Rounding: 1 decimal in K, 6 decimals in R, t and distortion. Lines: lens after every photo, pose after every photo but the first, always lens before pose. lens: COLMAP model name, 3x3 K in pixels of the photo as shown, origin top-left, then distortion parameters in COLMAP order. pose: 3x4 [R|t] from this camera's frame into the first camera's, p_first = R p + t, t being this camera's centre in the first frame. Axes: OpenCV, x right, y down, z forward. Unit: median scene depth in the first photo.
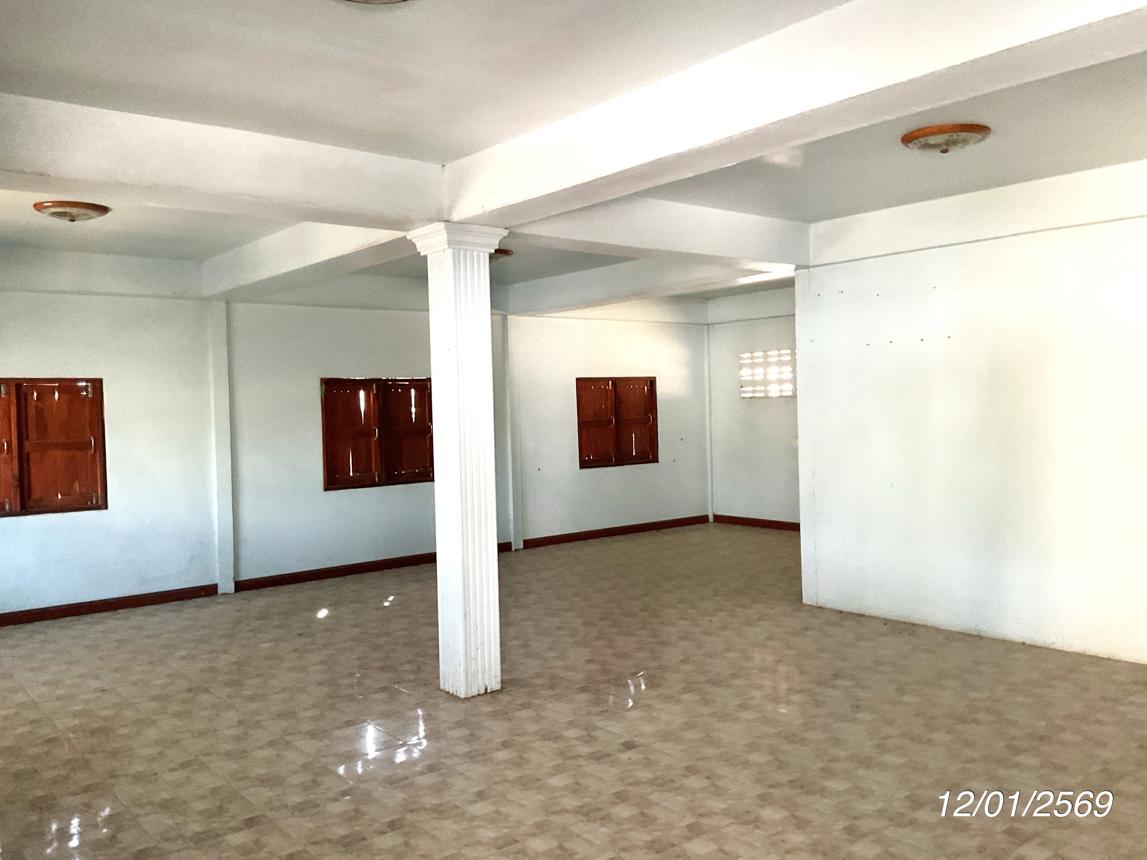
lens RADIAL K [[962.7, 0, 565.1], [0, 962.7, 424.9], [0, 0, 1]] dist [0.064388, -0.003598]
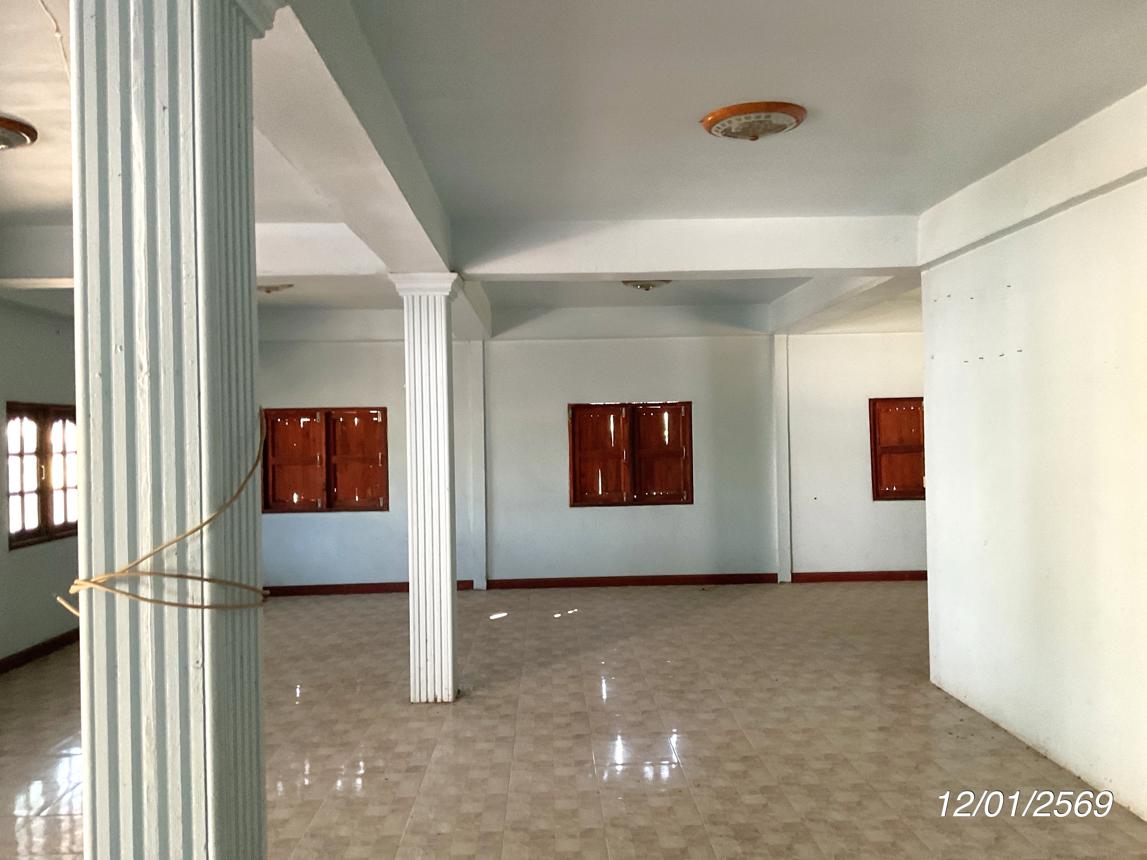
lens RADIAL K [[962.7, 0, 563.5], [0, 962.7, 431.8], [0, 0, 1]] dist [0.064388, -0.003598]
pose [[0.785056, 0.012062, -0.619307, 0.469138], [-0.015384, 0.999882, -0.000028, -0.018628], [0.619233, 0.009550, 0.785149, 0.157087]]
